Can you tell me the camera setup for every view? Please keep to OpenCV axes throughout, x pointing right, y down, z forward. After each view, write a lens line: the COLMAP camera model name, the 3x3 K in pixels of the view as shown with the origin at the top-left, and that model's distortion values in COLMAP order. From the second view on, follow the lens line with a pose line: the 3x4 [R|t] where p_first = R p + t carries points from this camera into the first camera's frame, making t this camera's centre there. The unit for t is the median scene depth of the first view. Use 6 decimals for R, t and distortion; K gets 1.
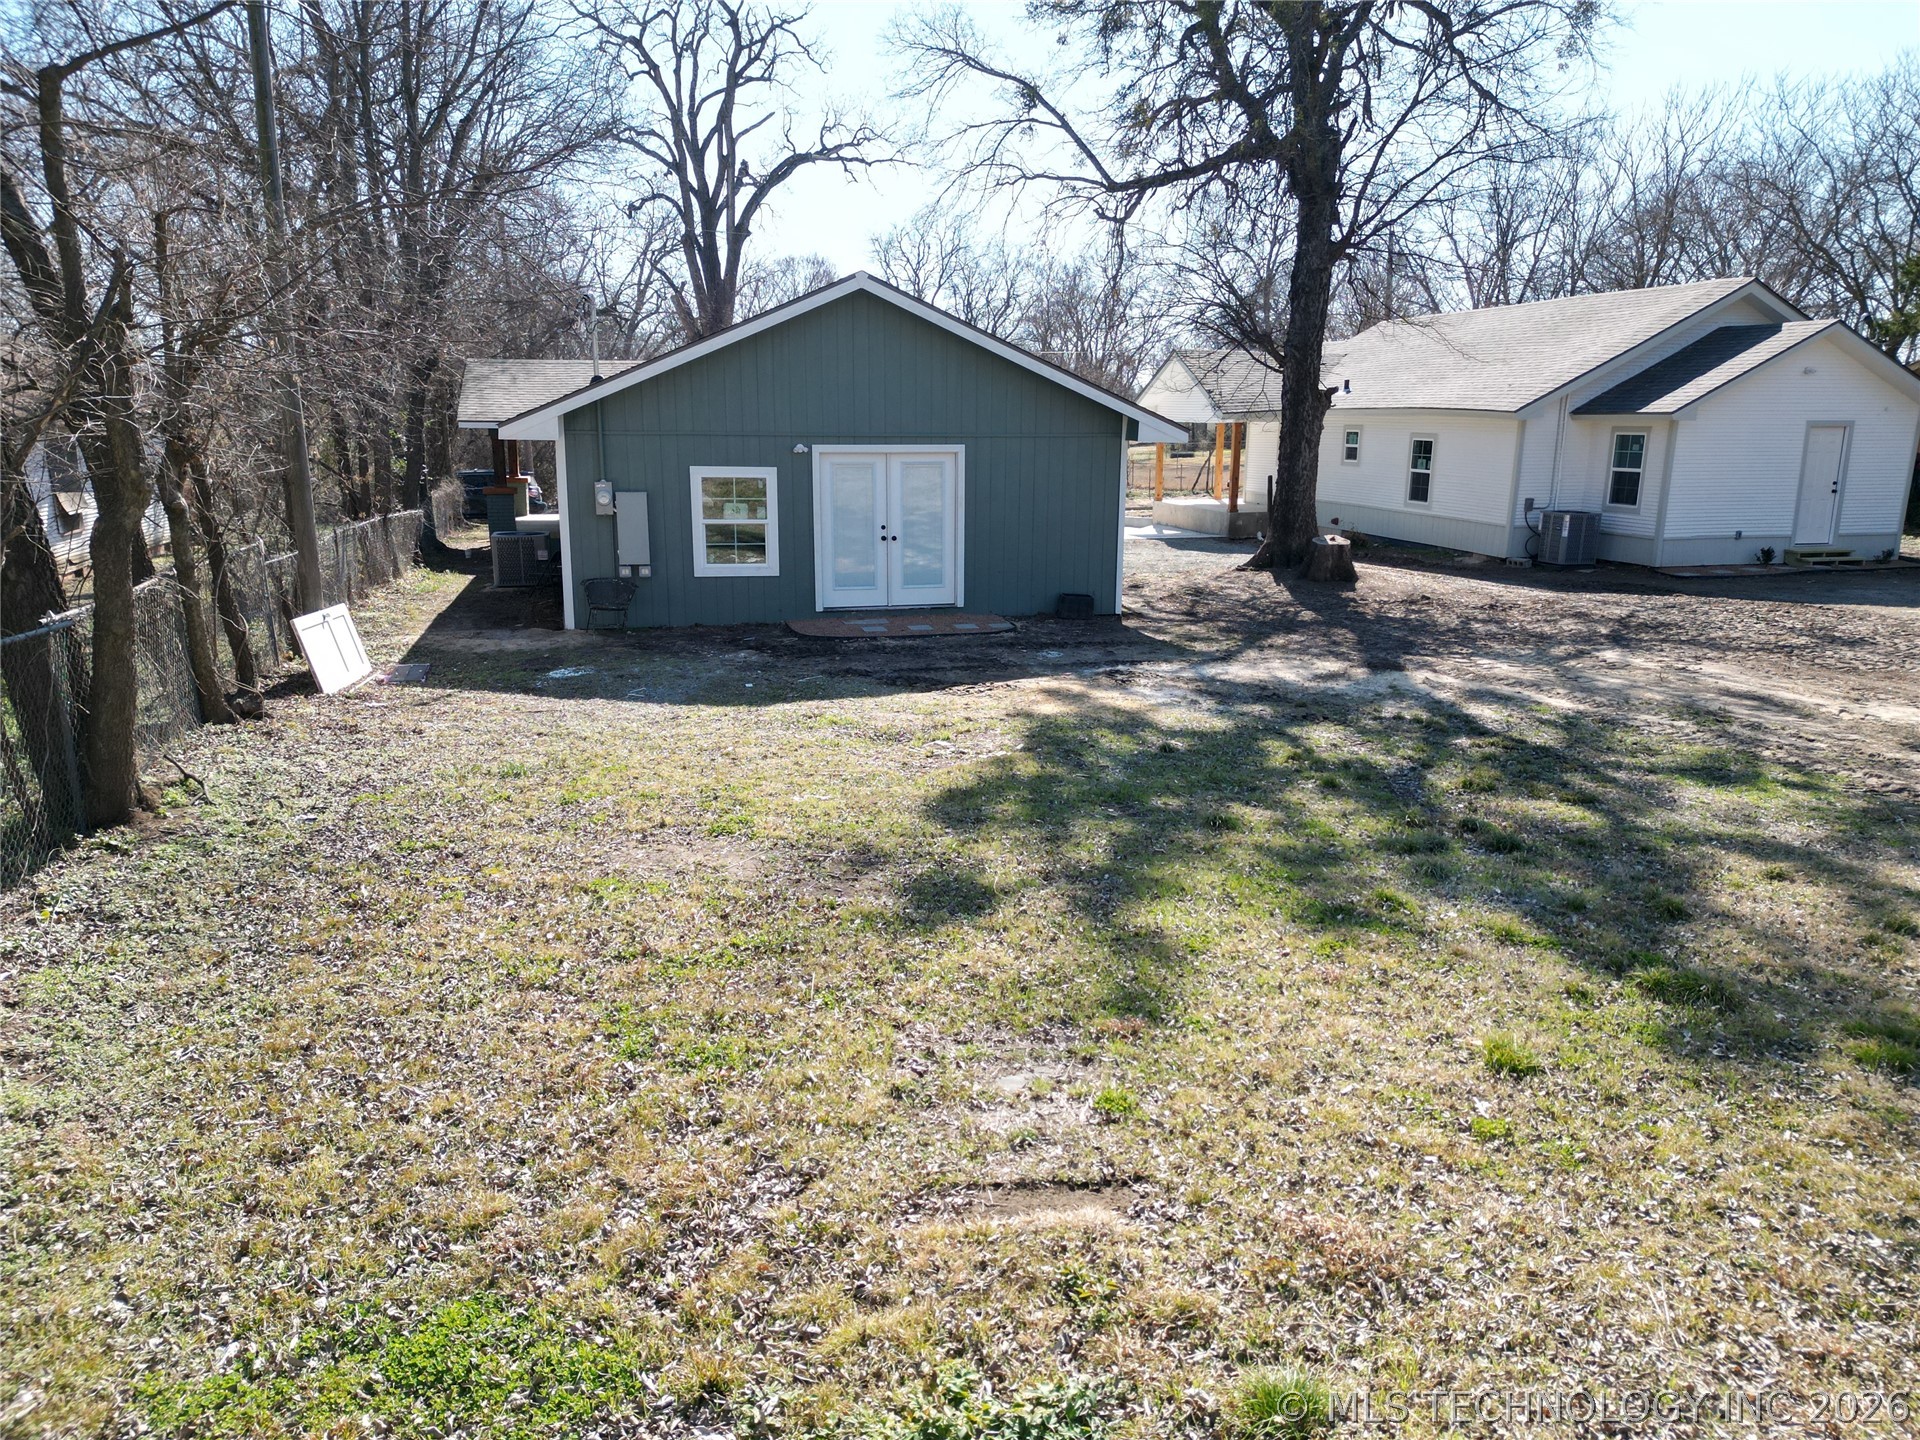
lens RADIAL K [[1338.8, 0, 964.8], [0, 1338.8, 699.1], [0, 0, 1]] dist [0.052853, -0.032468]
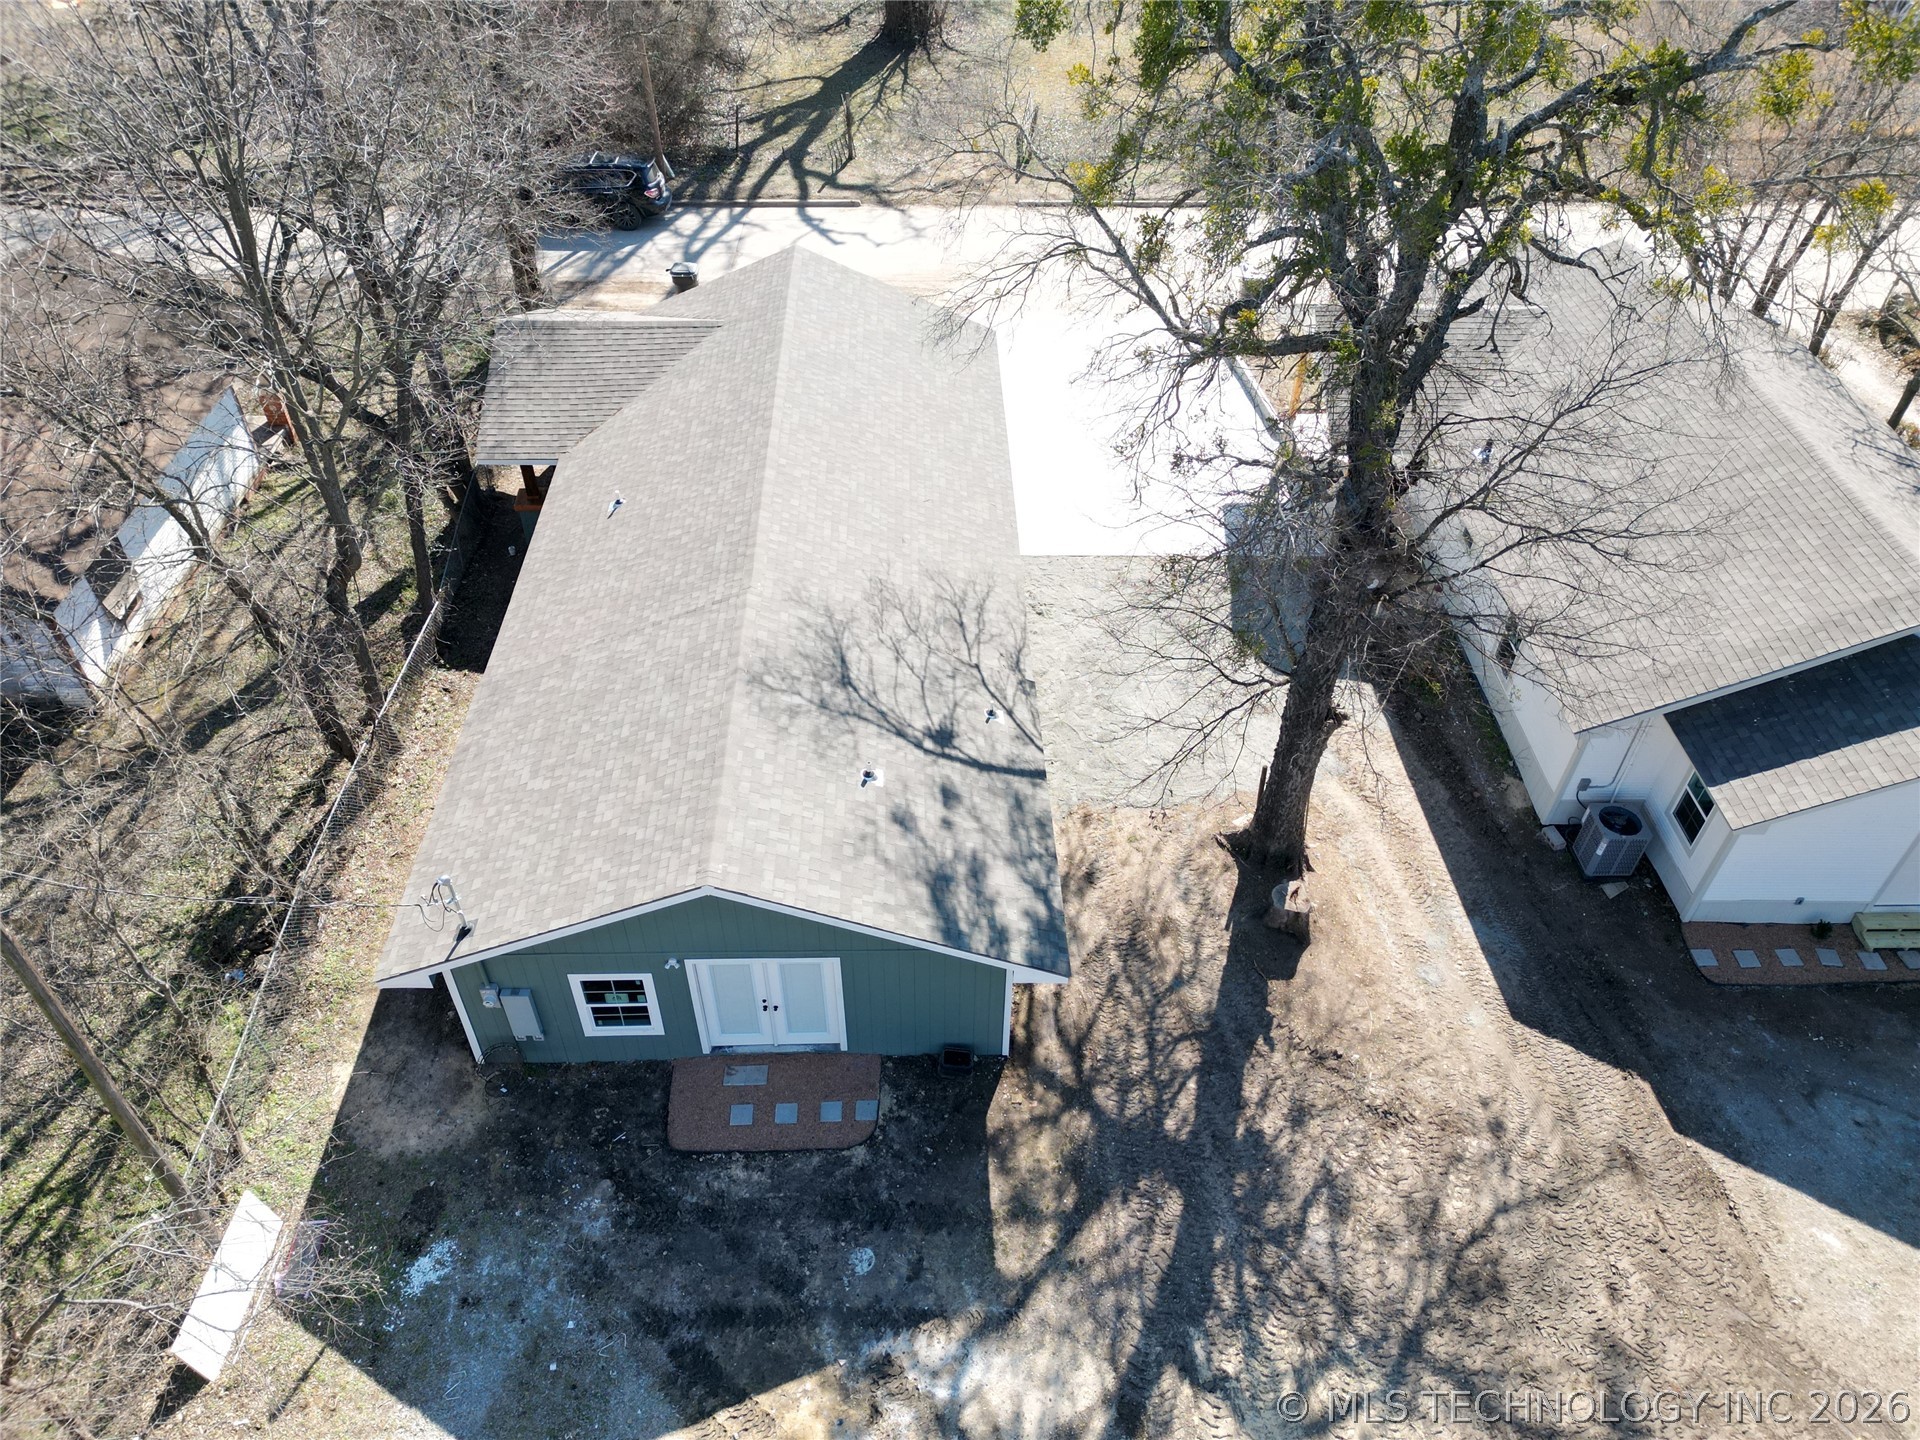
lens RADIAL K [[1338.8, 0, 964.8], [0, 1338.8, 699.1], [0, 0, 1]] dist [0.052853, -0.032468]
pose [[0.975513, 0.154261, -0.156772, 0.218678], [-0.053564, 0.857960, 0.510917, -0.876641], [0.213318, -0.490009, 0.845214, 0.280107]]
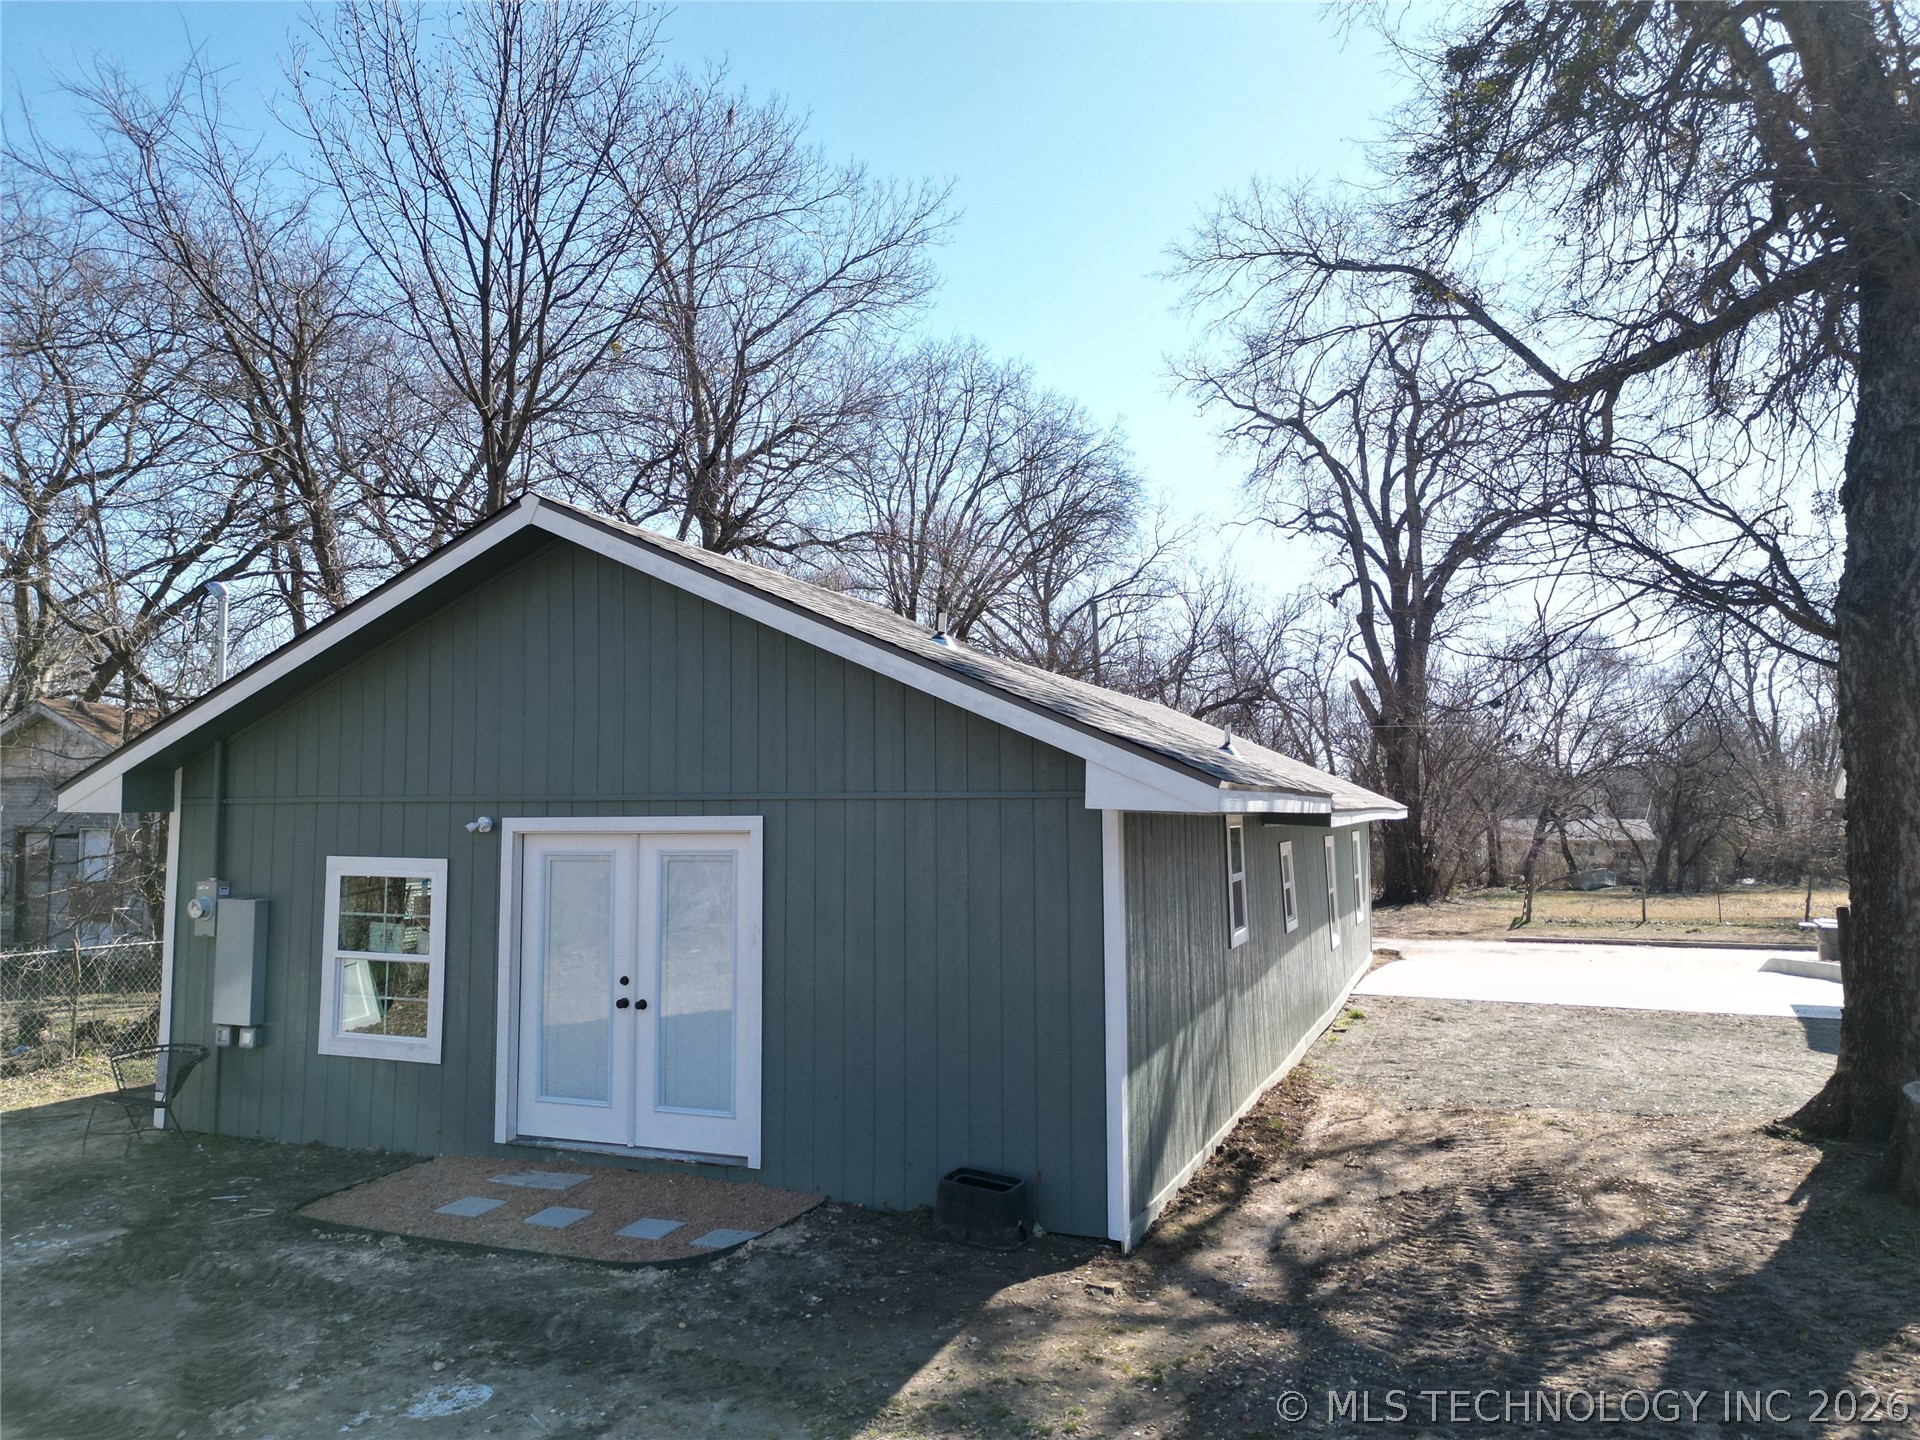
lens RADIAL K [[1338.8, 0, 964.8], [0, 1338.8, 699.1], [0, 0, 1]] dist [0.052853, -0.032468]
pose [[0.810387, -0.058408, -0.582976, 0.343195], [-0.115872, 0.959388, -0.257193, -0.116678], [0.574323, 0.275976, 0.770708, 0.671419]]
